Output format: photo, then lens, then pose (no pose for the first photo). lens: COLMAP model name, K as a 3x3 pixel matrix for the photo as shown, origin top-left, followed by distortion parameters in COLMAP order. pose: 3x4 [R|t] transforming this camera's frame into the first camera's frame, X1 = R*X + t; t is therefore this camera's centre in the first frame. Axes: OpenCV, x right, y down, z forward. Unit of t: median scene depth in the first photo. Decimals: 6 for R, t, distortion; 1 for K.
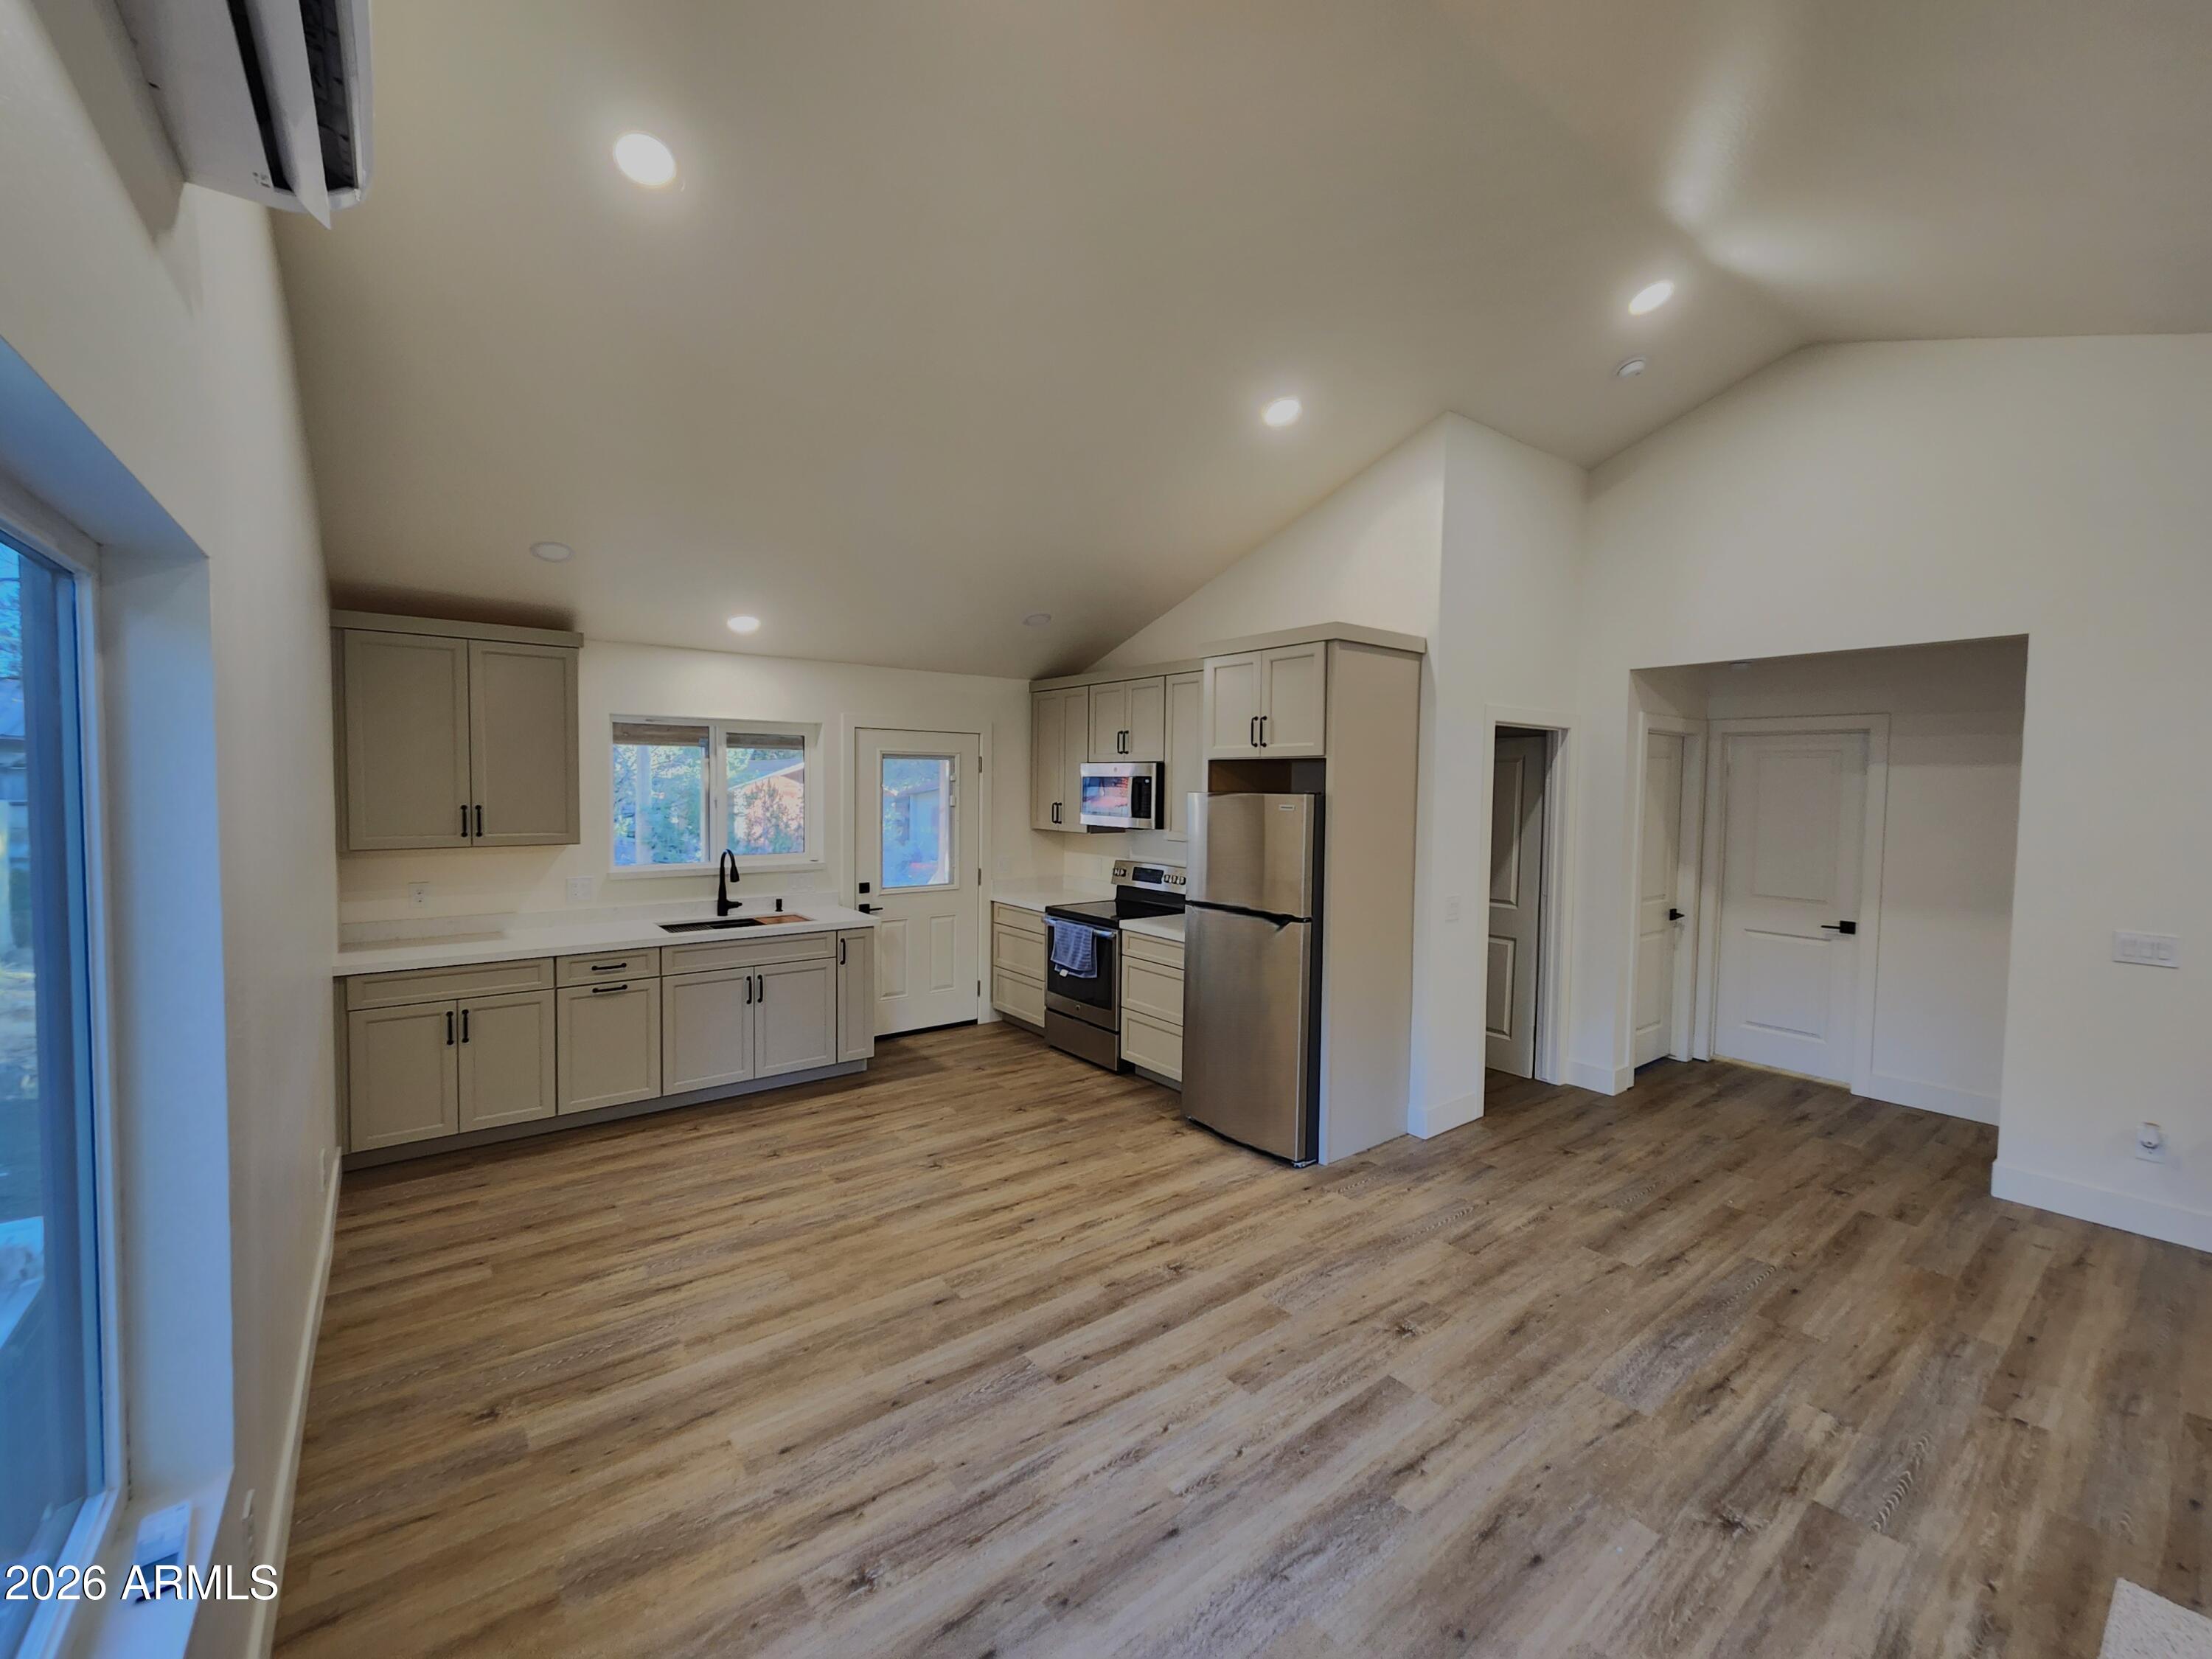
lens RADIAL K [[910.4, 0, 1098.7], [0, 910.4, 819.4], [0, 0, 1]] dist [0.001681, -0.000389]
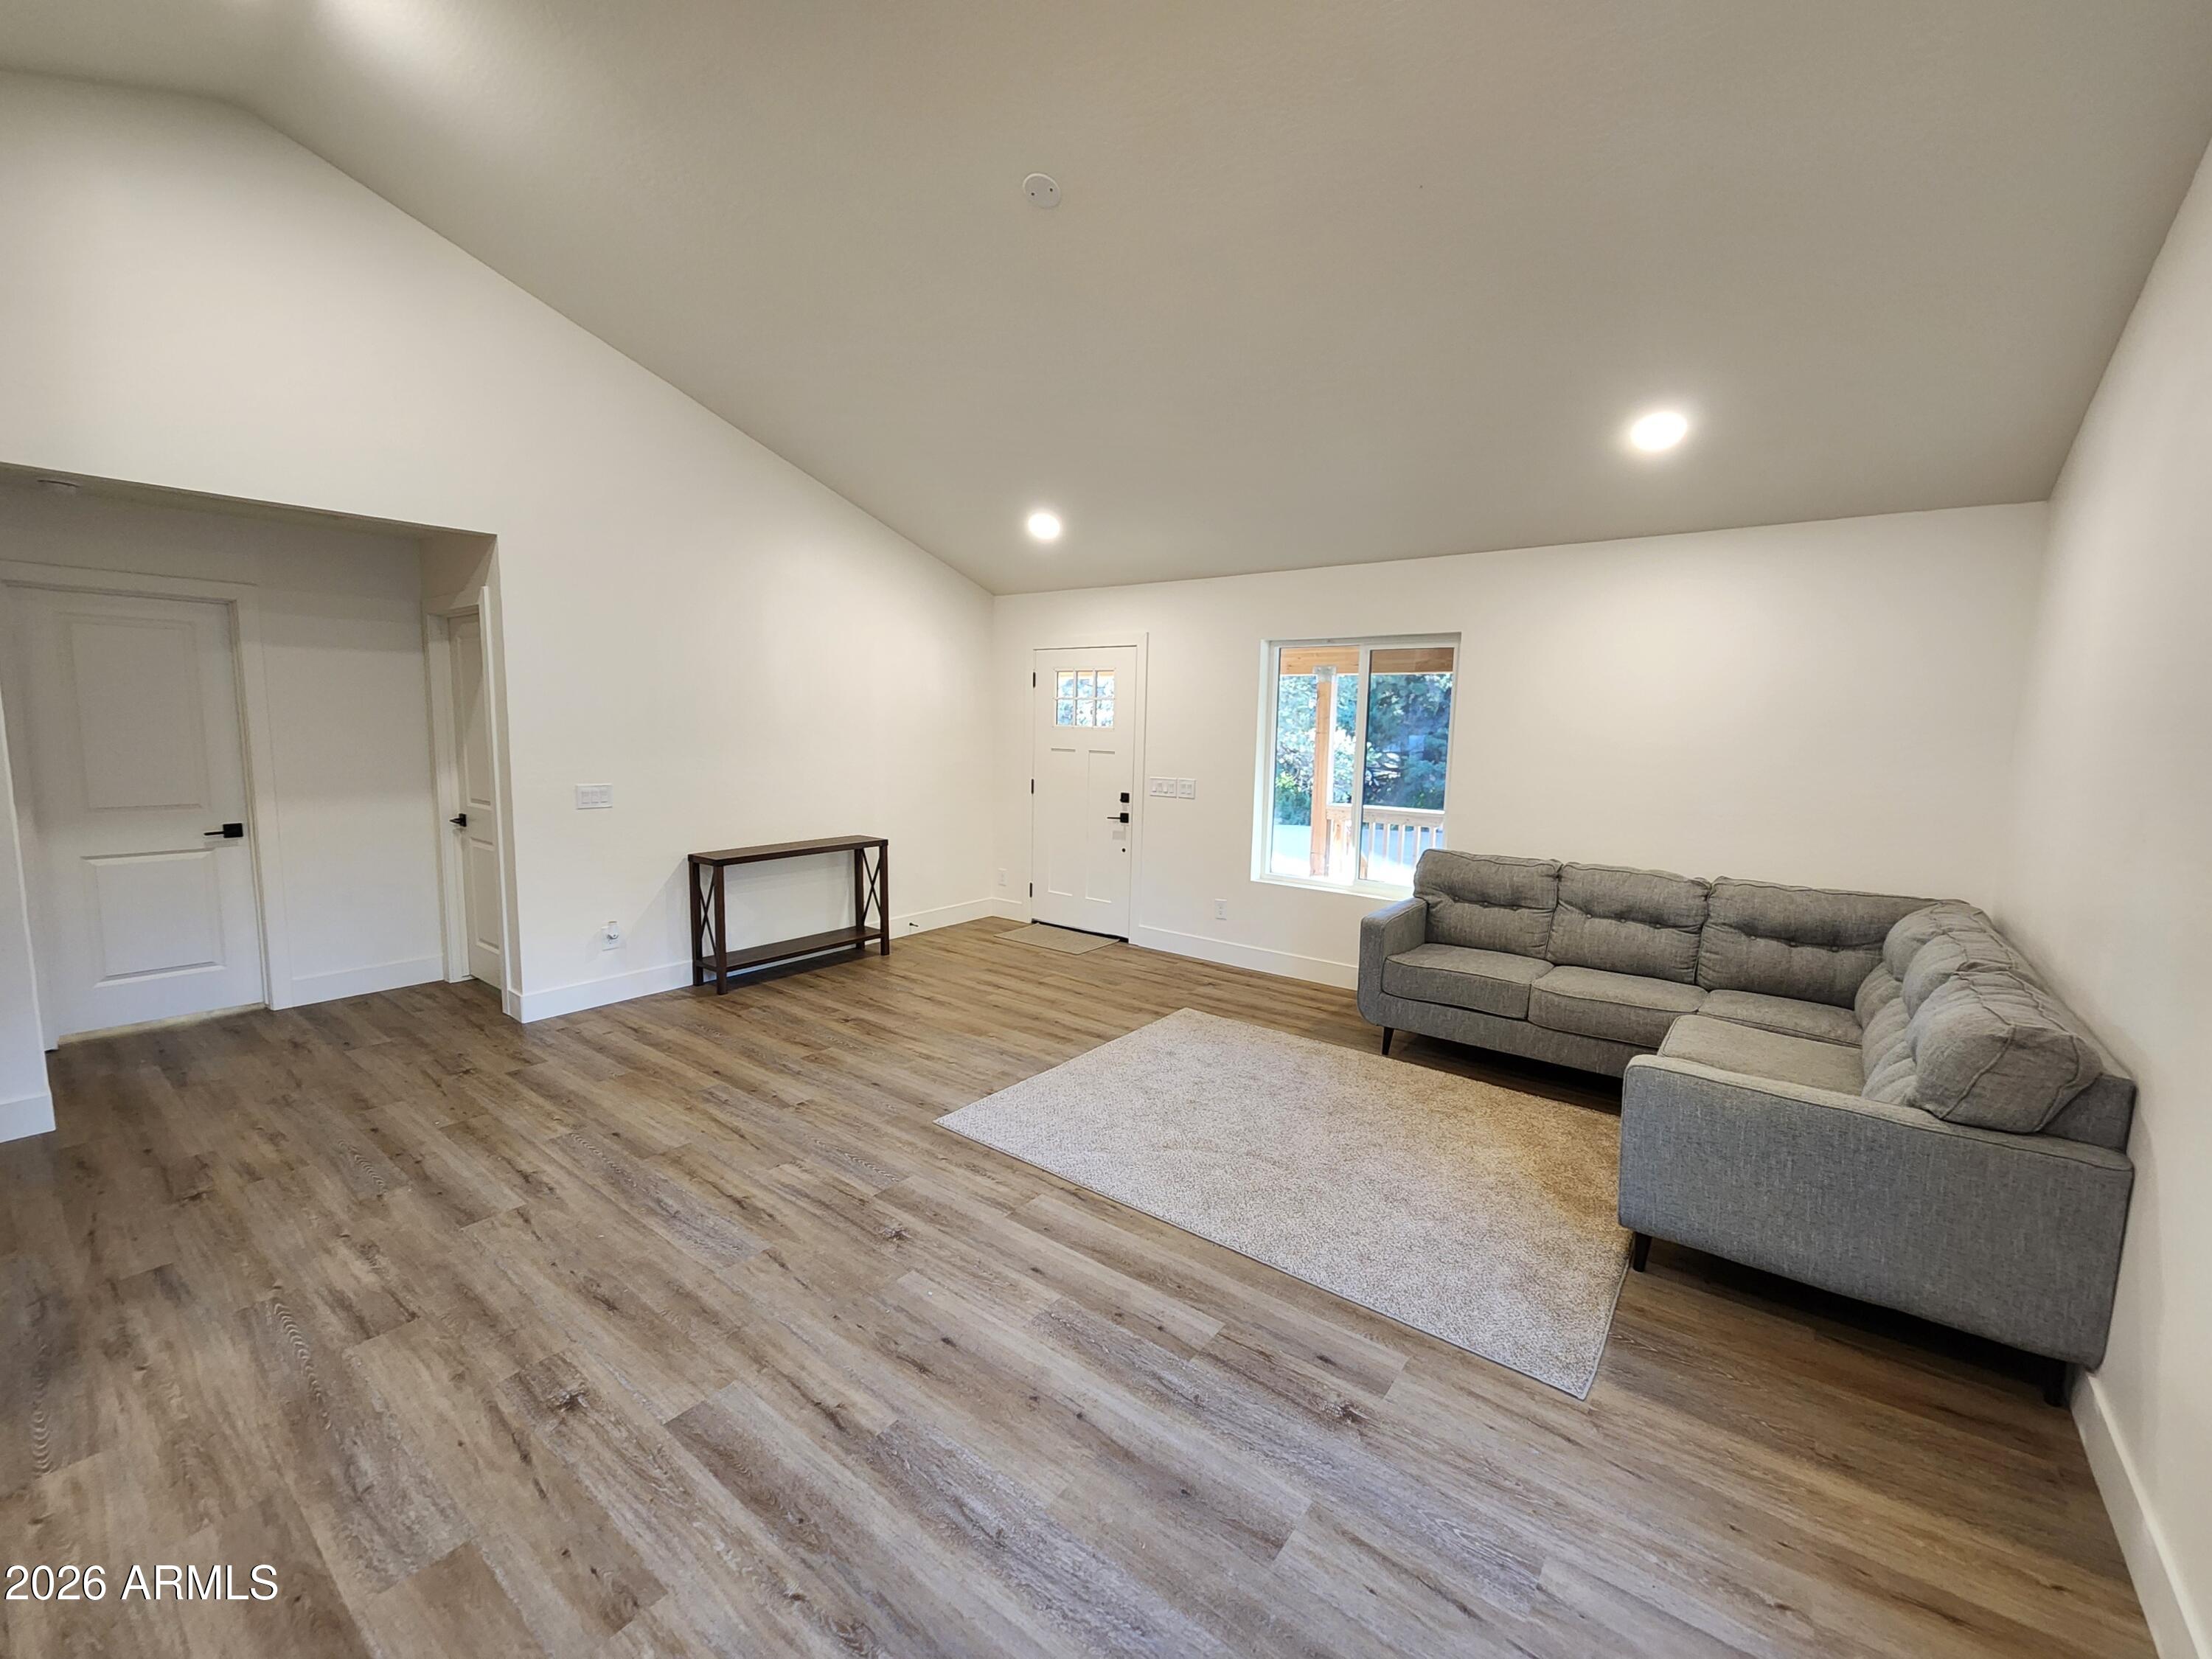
lens RADIAL K [[908.1, 0, 1112.5], [0, 908.1, 818.0], [0, 0, 1]] dist [-0.000012, 0.000388]
pose [[-0.257277, -0.120982, 0.958734, -0.259384], [0.019691, 0.991270, 0.130372, 0.012614], [-0.966137, 0.052420, -0.252649, 0.477121]]
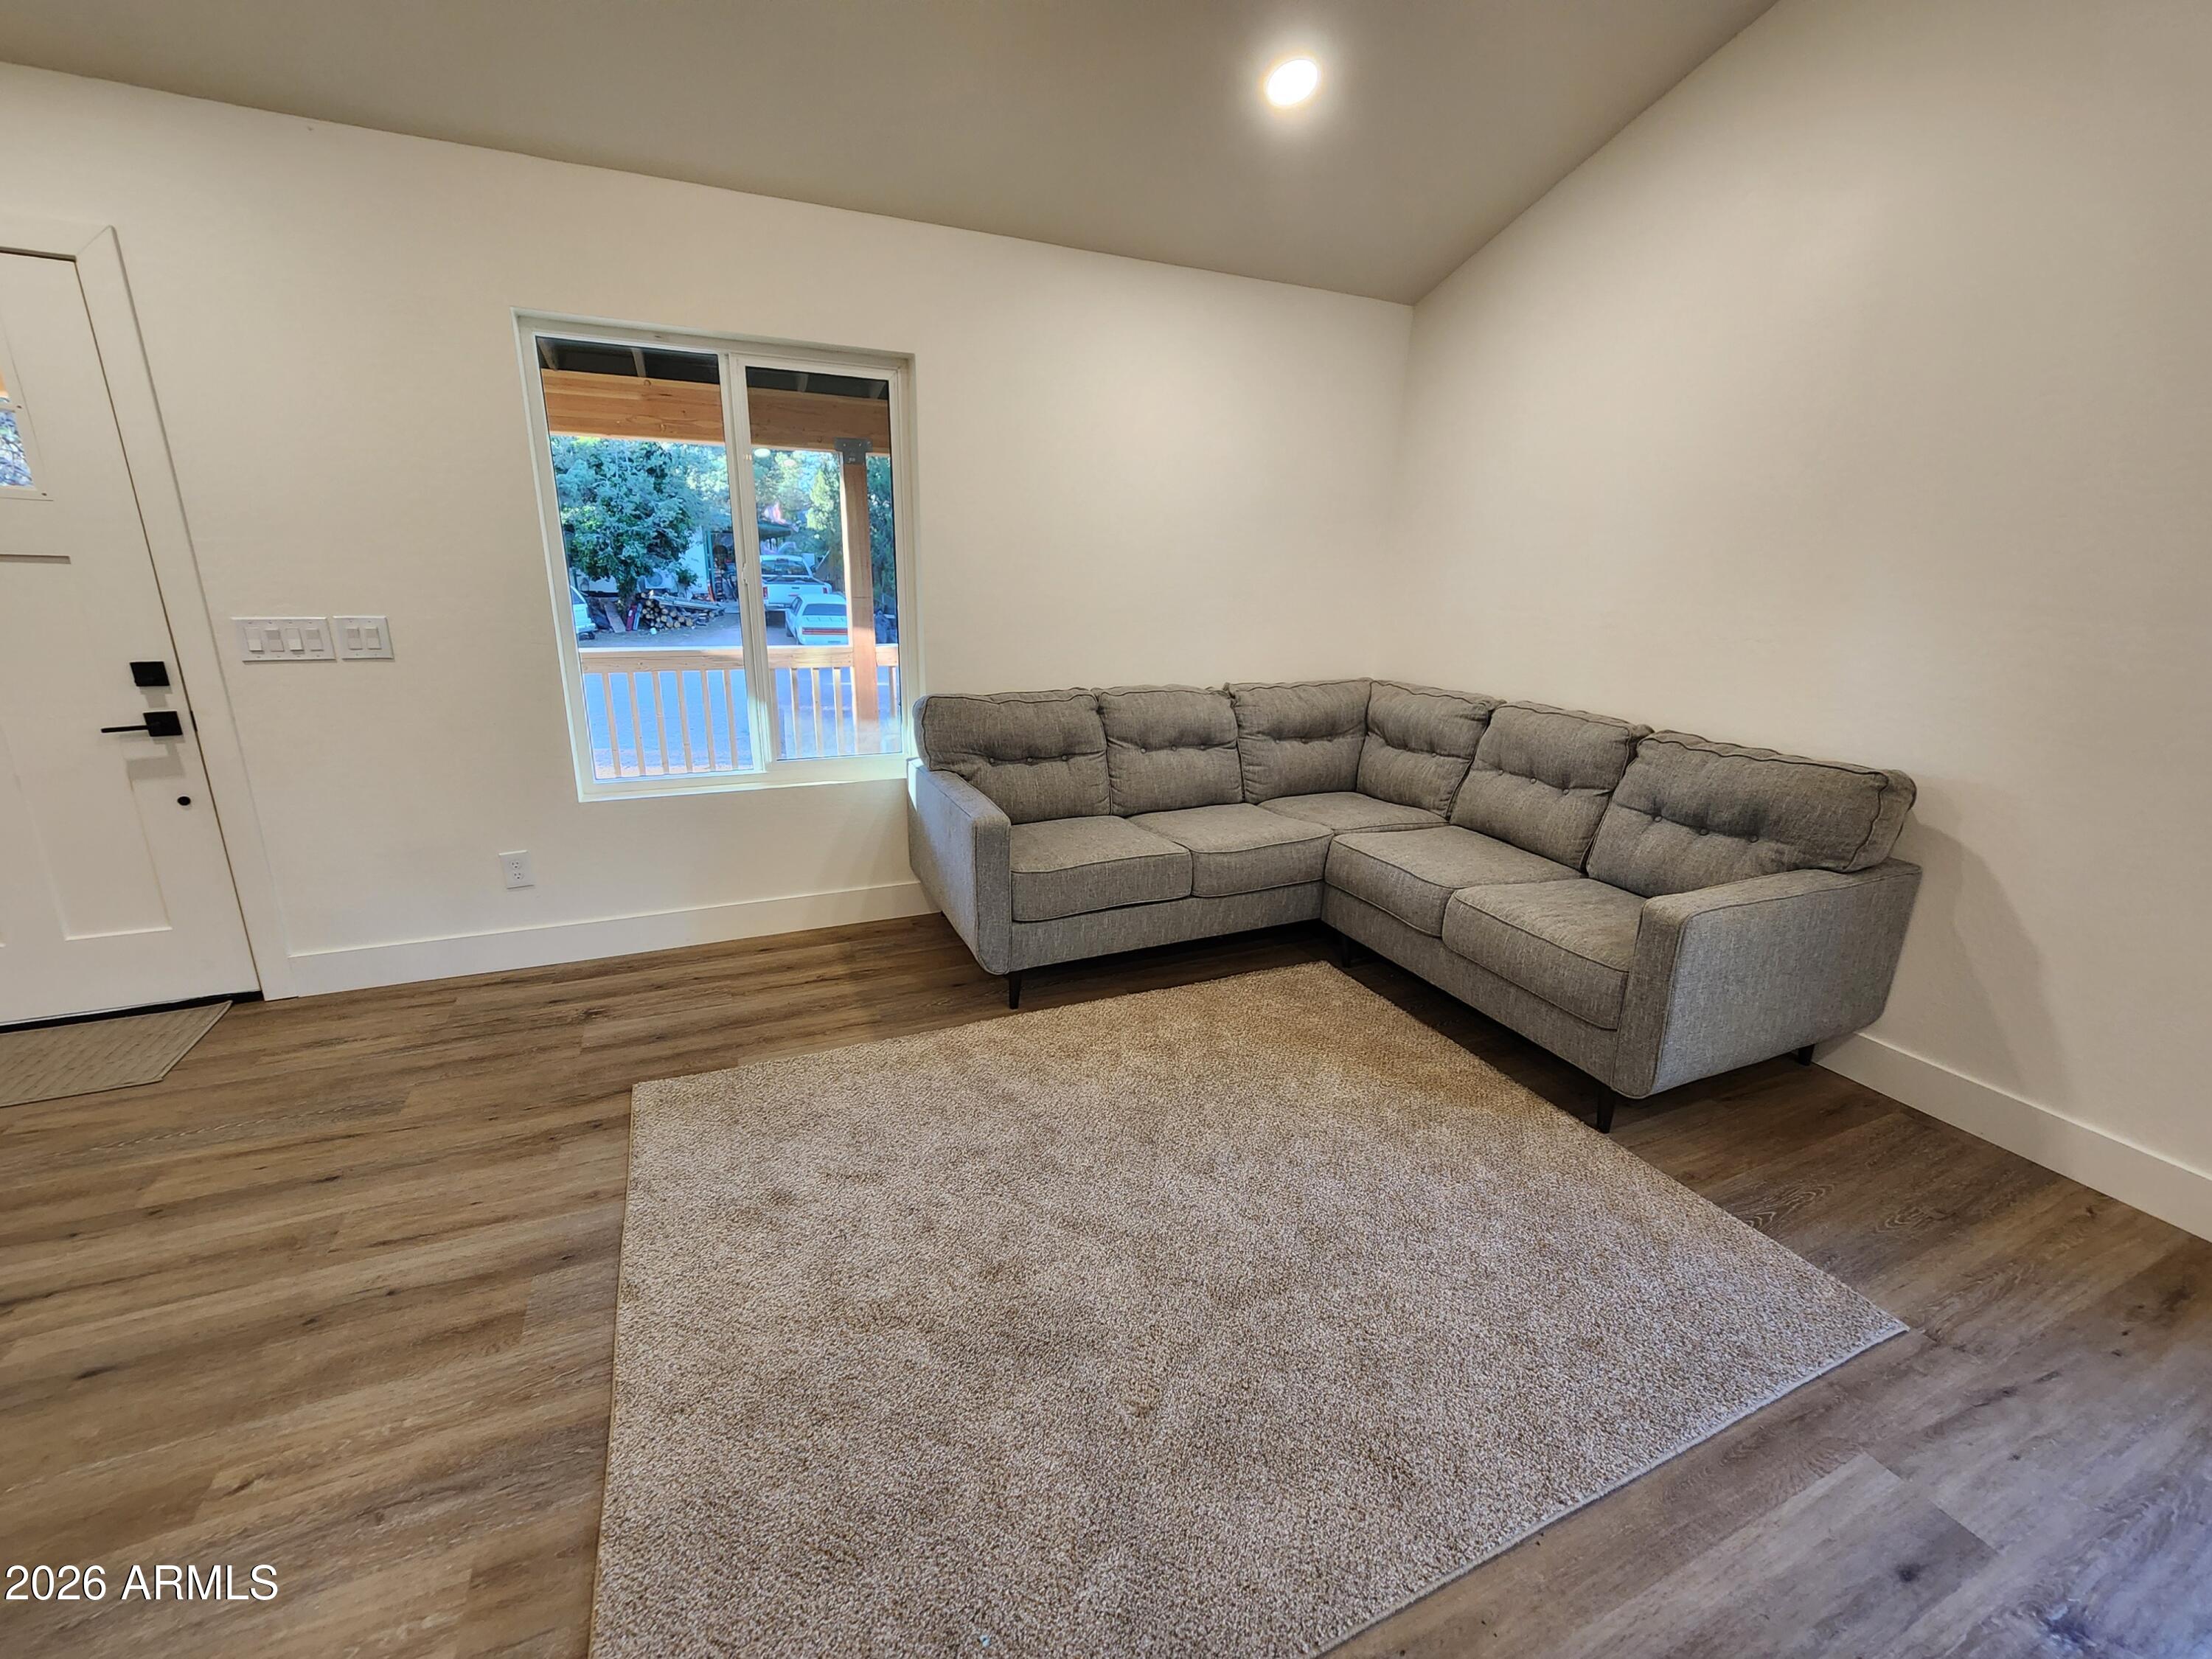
lens RADIAL K [[910.4, 0, 1098.7], [0, 910.4, 819.4], [0, 0, 1]] dist [0.001681, -0.000389]
pose [[-0.970396, -0.095010, 0.222046, 0.368594], [-0.021536, 0.949752, 0.312263, 0.059643], [-0.240556, 0.298236, -0.923682, 0.514272]]
